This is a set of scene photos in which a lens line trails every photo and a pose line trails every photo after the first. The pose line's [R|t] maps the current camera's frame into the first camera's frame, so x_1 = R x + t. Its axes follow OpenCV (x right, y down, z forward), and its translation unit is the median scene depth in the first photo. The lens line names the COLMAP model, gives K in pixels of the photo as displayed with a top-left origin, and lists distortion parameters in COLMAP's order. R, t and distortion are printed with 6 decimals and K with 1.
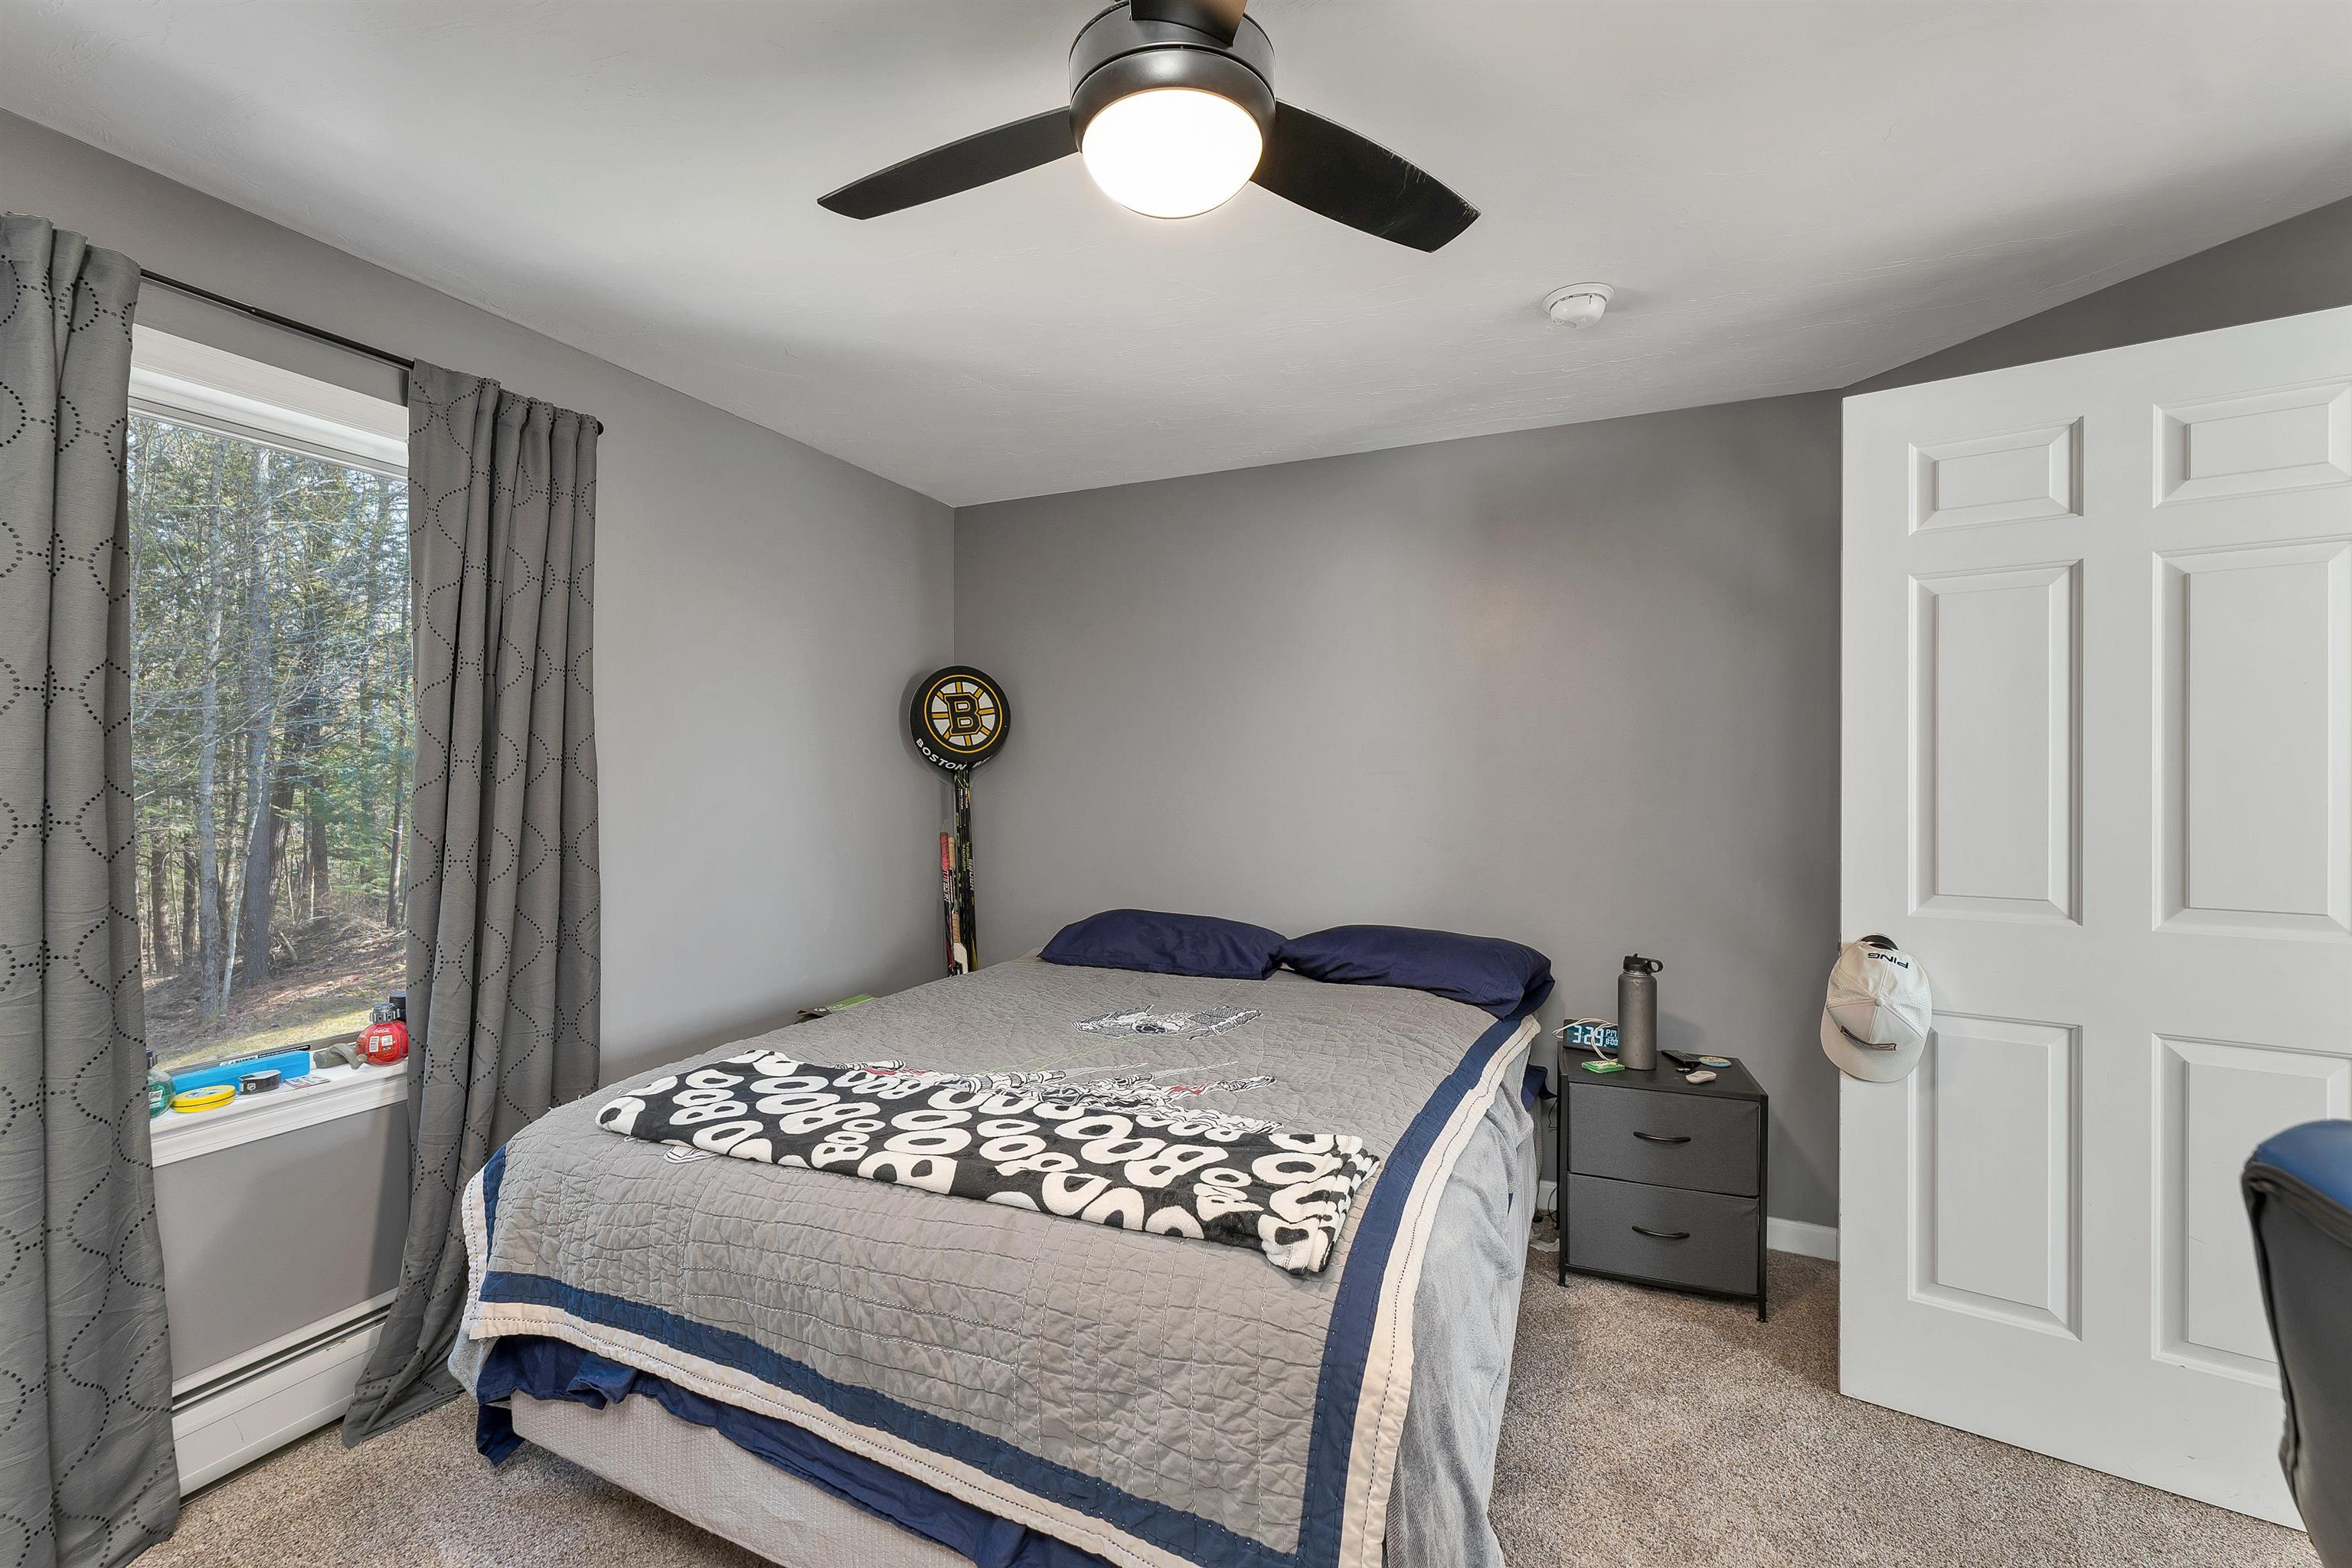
lens RADIAL K [[971.9, 0, 1159.6], [0, 971.9, 781.3], [0, 0, 1]] dist [0.002796, -0.000805]
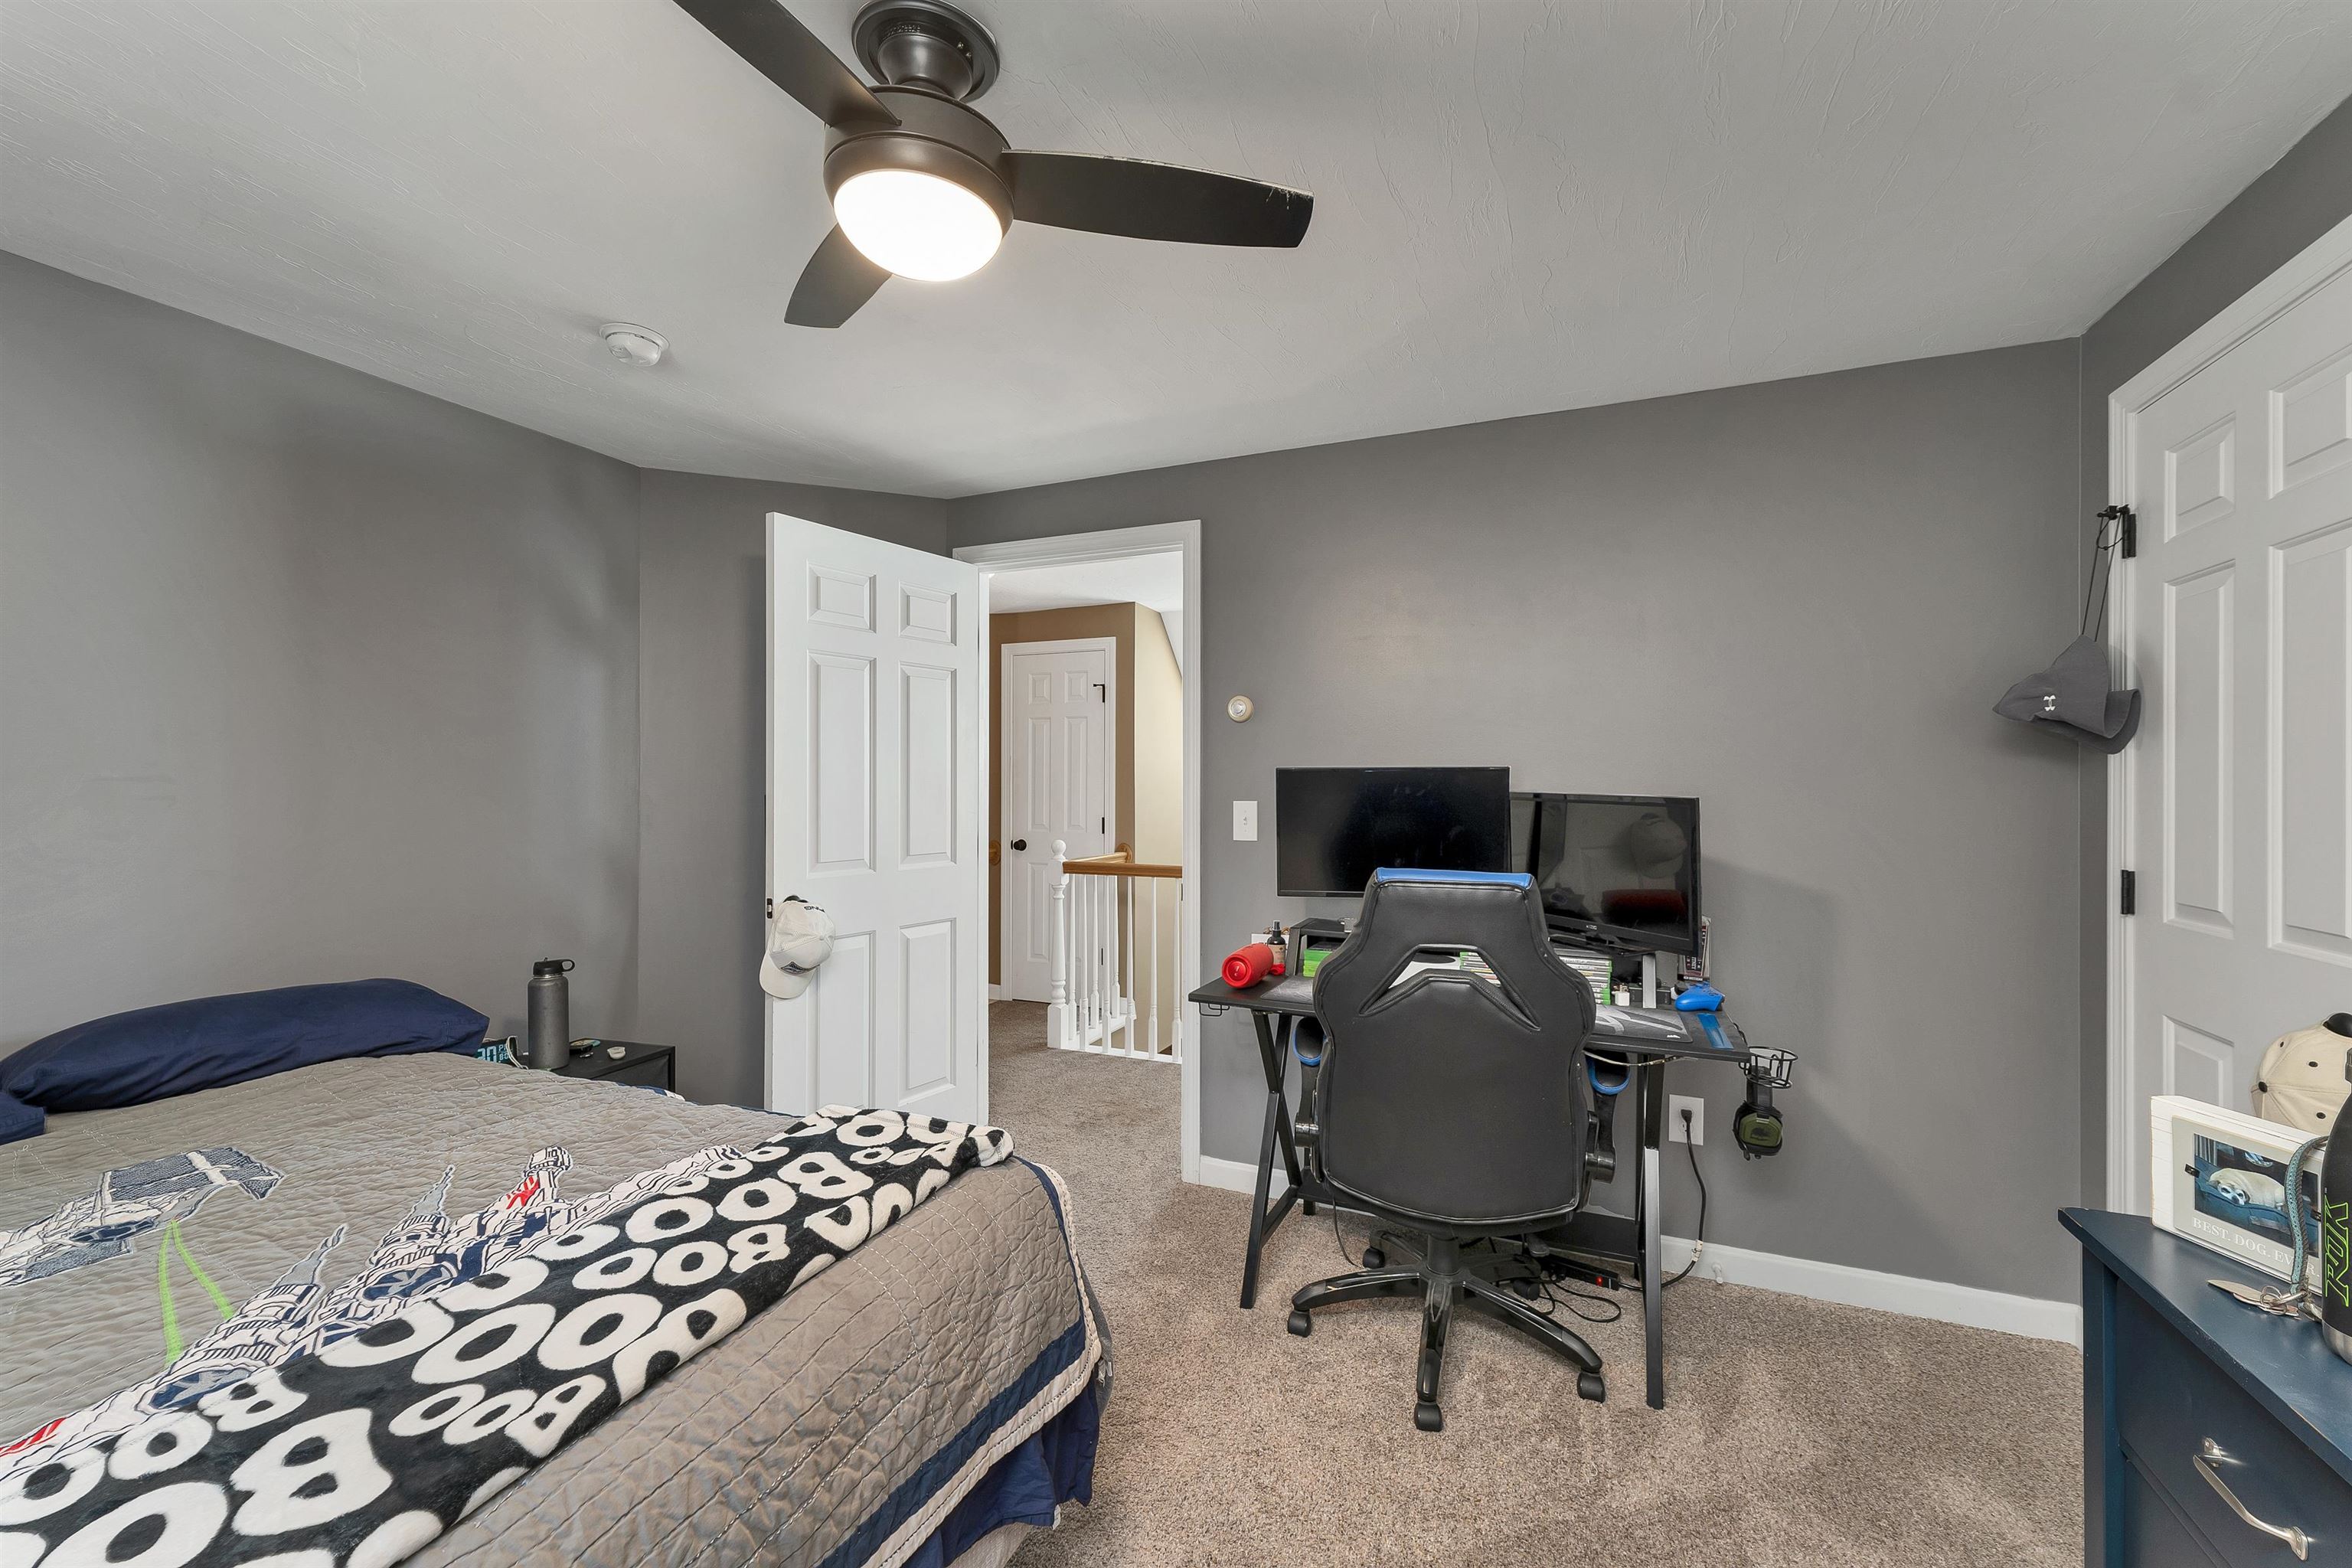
lens RADIAL K [[971.9, 0, 1172.4], [0, 971.9, 792.5], [0, 0, 1]] dist [0.002796, -0.000805]
pose [[-0.026551, -0.008591, 0.999611, -0.802173], [0.002886, 0.999958, 0.008670, -0.005152], [-0.999643, 0.003115, -0.026525, 0.541561]]
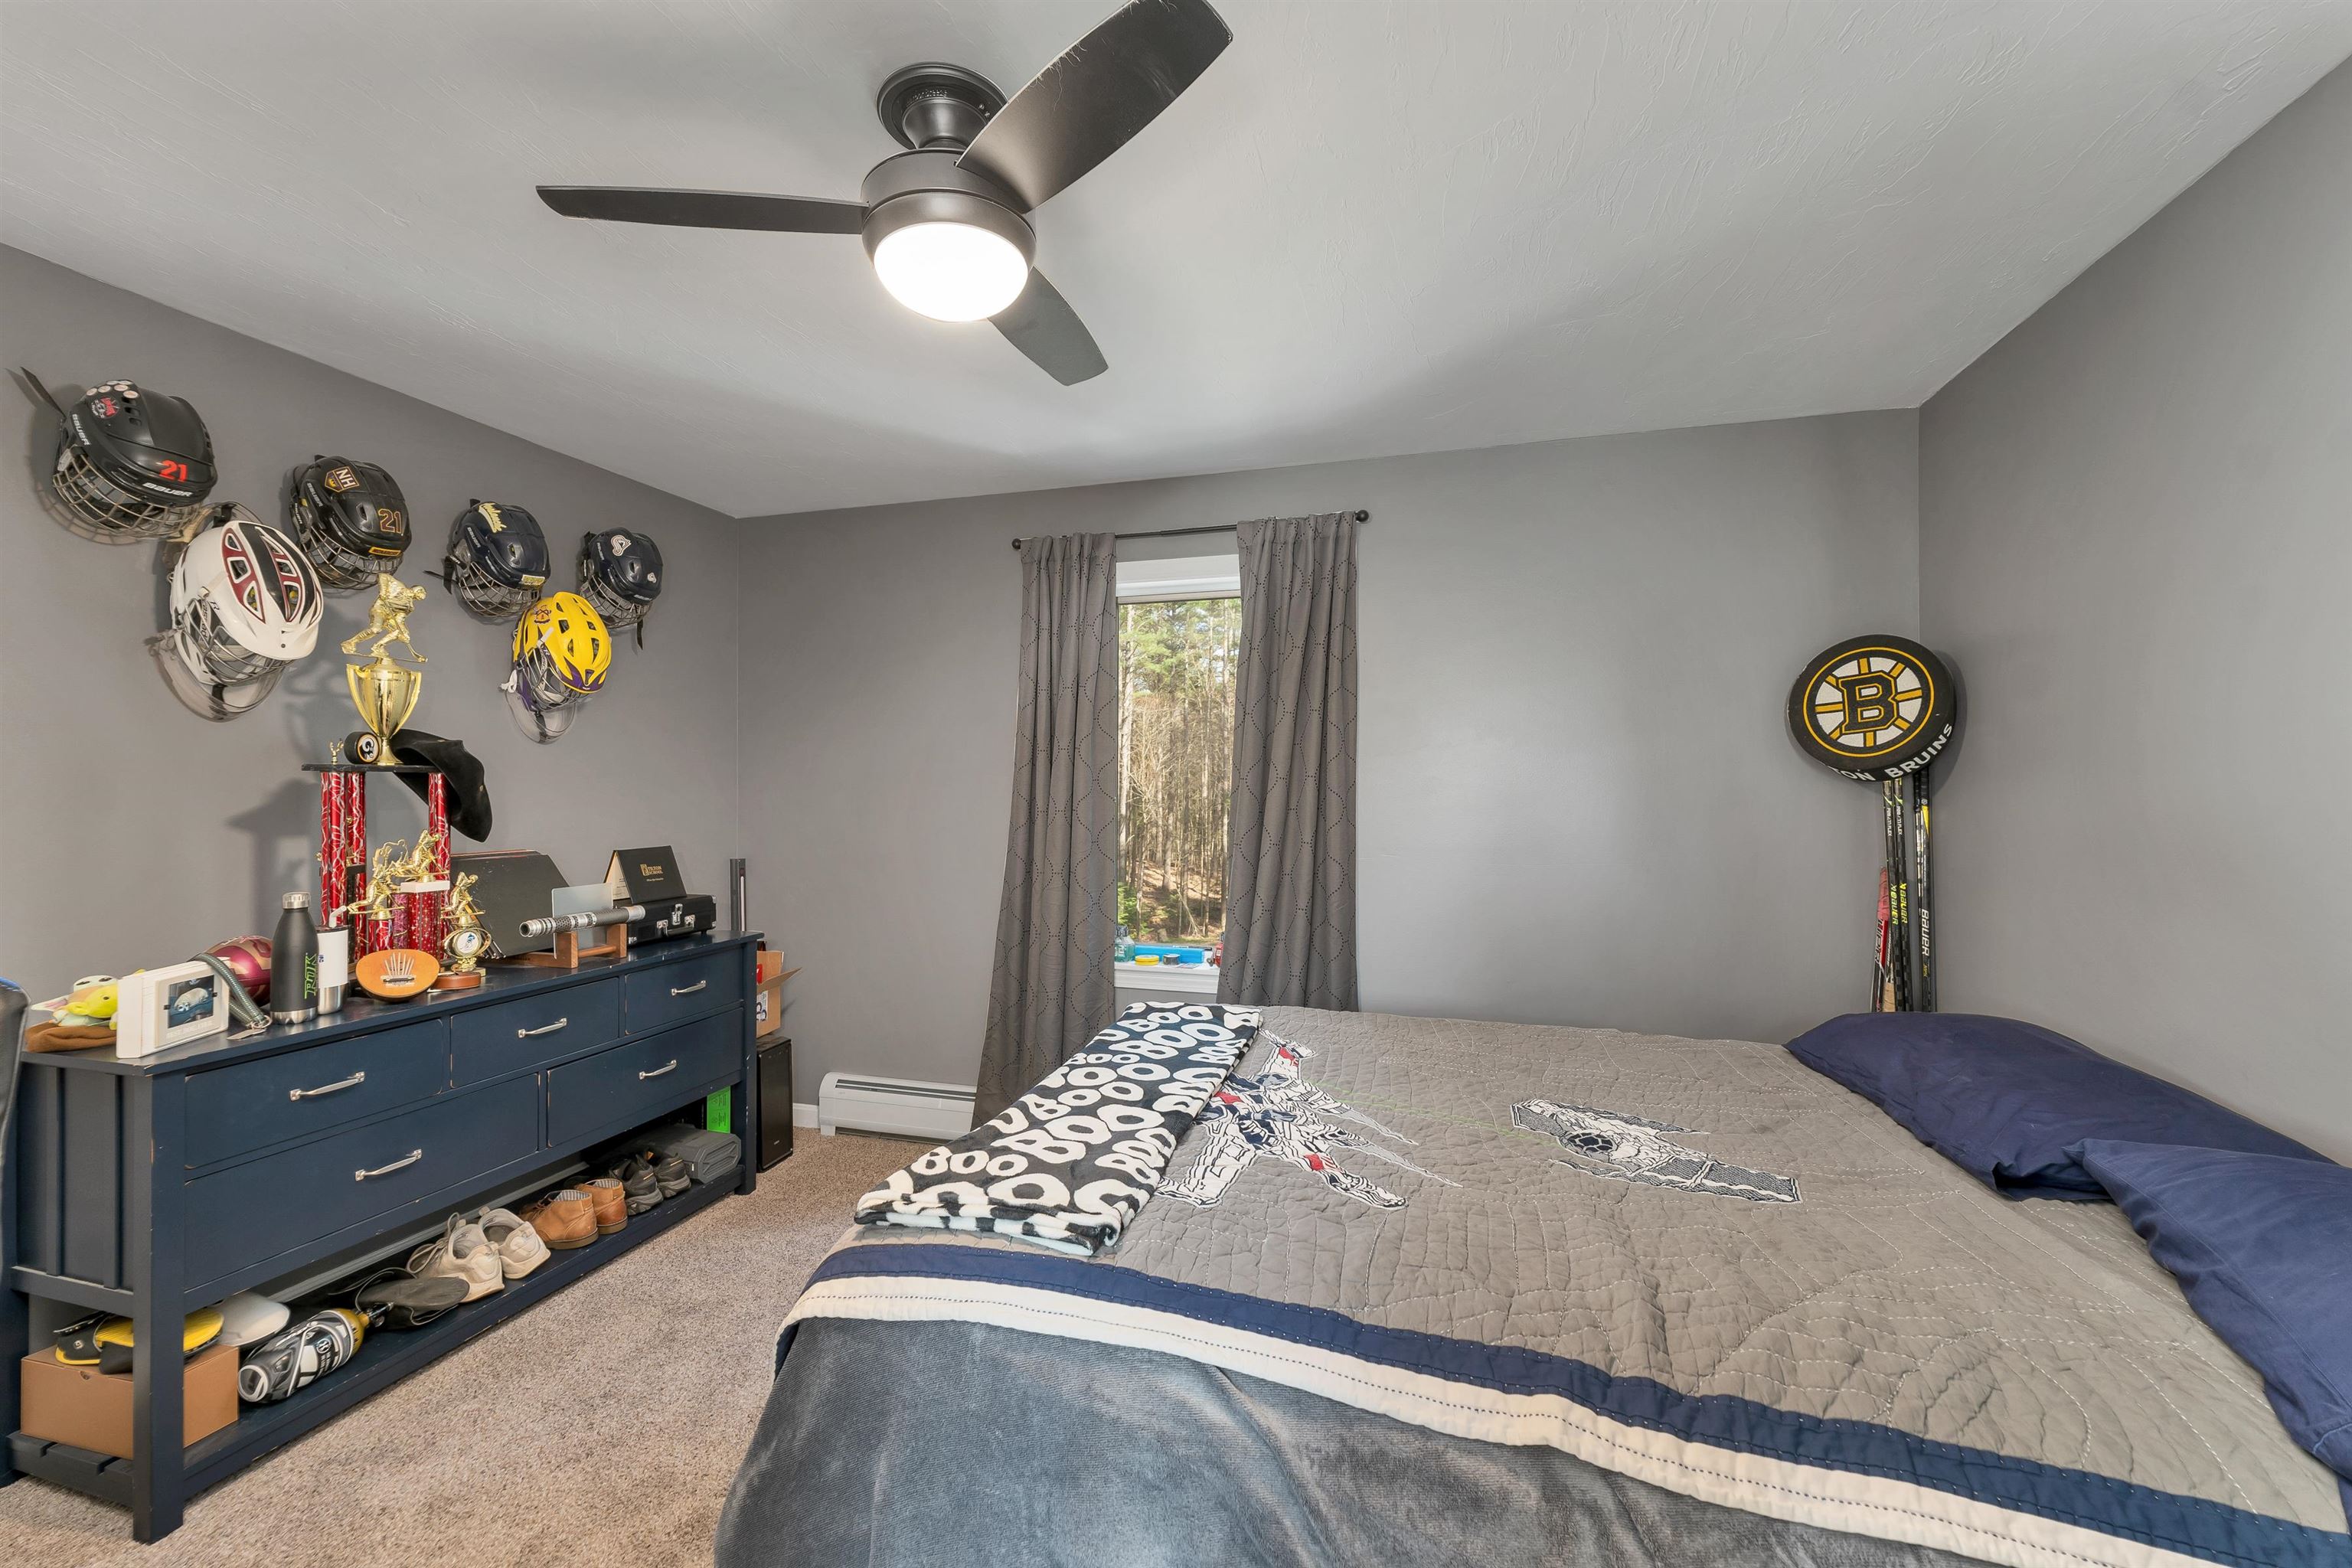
lens RADIAL K [[971.9, 0, 1157.7], [0, 971.9, 773.9], [0, 0, 1]] dist [0.002796, -0.000805]
pose [[0.123526, -0.013852, -0.992245, 0.904320], [-0.007299, 0.999863, -0.014867, -0.004538], [0.992314, 0.009079, 0.123408, 0.806410]]
